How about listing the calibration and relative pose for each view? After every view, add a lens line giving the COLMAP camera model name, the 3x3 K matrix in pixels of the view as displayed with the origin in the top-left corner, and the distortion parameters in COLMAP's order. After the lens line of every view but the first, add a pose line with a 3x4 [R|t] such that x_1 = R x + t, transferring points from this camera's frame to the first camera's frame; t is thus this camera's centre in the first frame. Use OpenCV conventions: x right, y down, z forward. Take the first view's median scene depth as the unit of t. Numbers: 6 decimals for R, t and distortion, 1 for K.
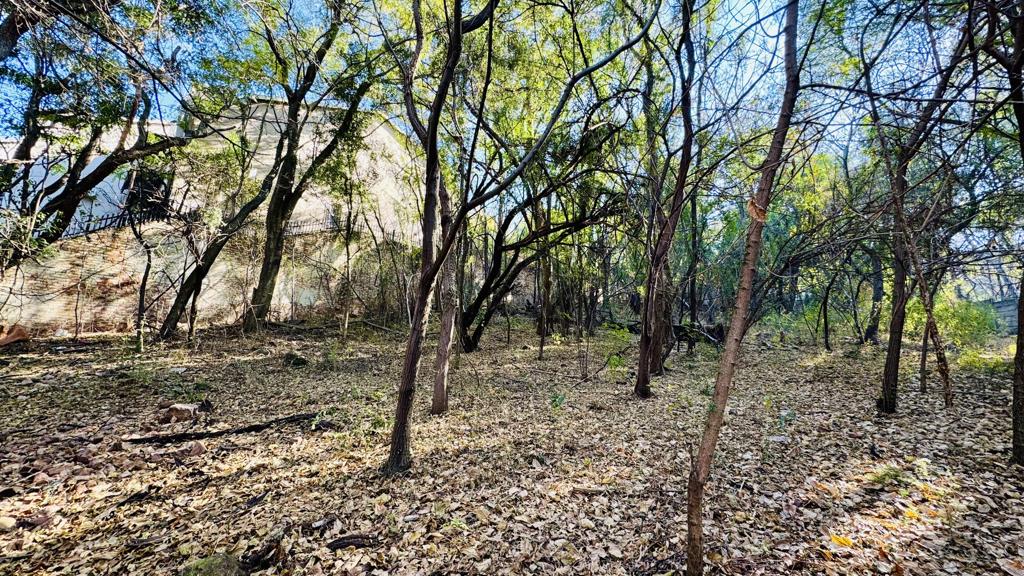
lens RADIAL K [[408.1, 0, 512.0], [0, 408.1, 288.0], [0, 0, 1]] dist [-0.001149, -0.000141]
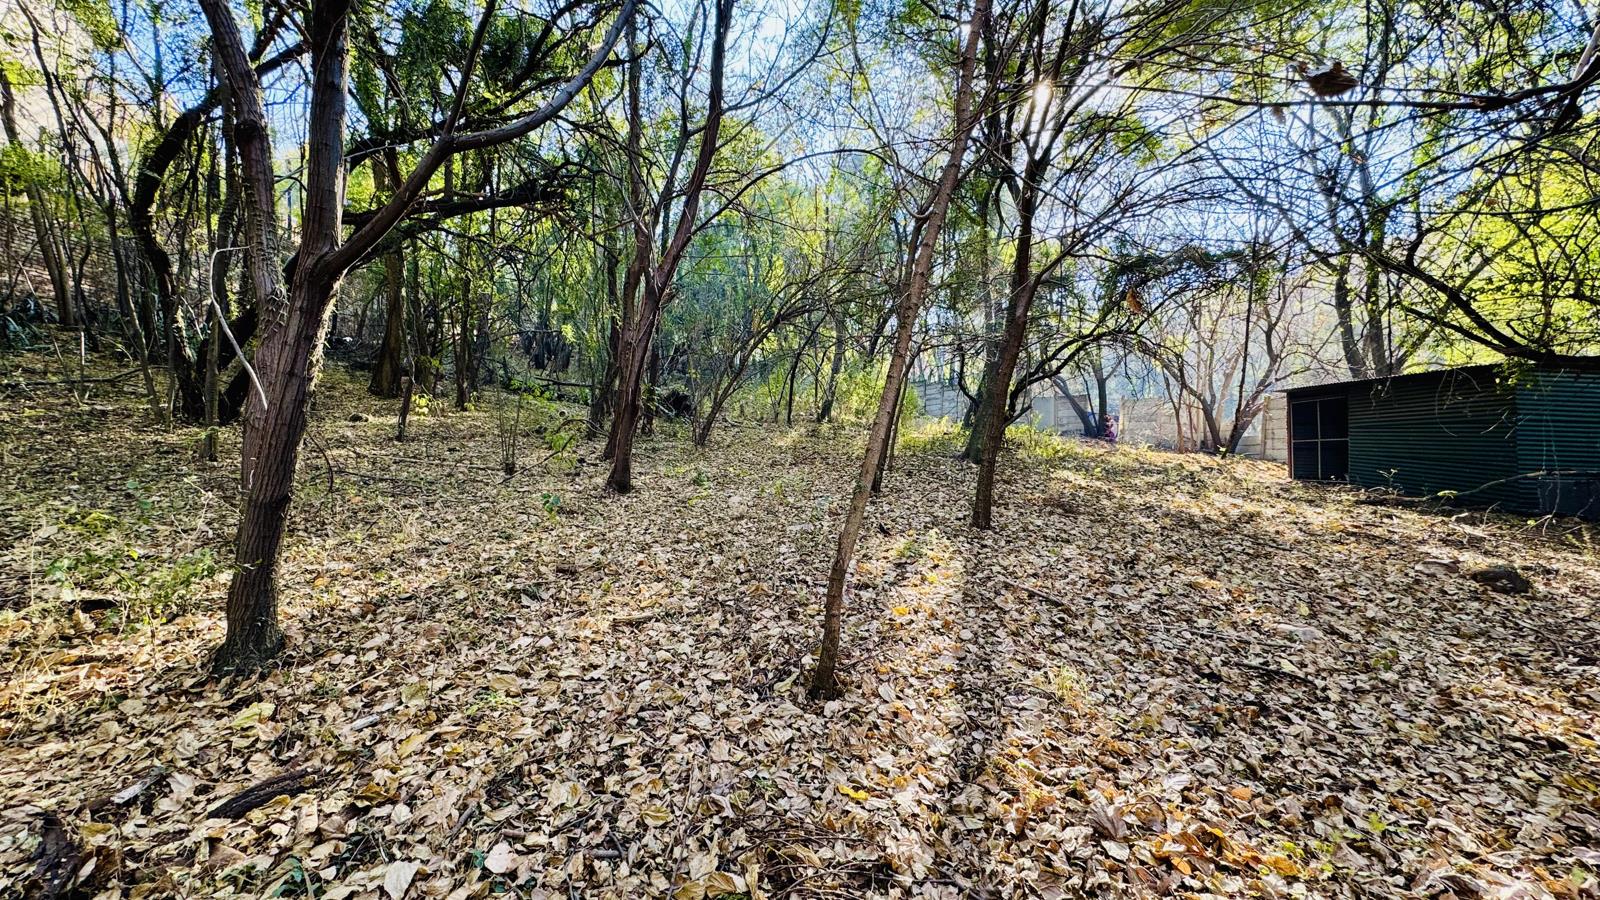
lens RADIAL K [[637.7, 0, 800.0], [0, 637.7, 450.0], [0, 0, 1]] dist [-0.001149, -0.000141]
pose [[0.746798, -0.013853, 0.664907, -0.288549], [-0.110784, 0.983223, 0.144914, 0.013817], [-0.655759, -0.181882, 0.732734, 0.047432]]
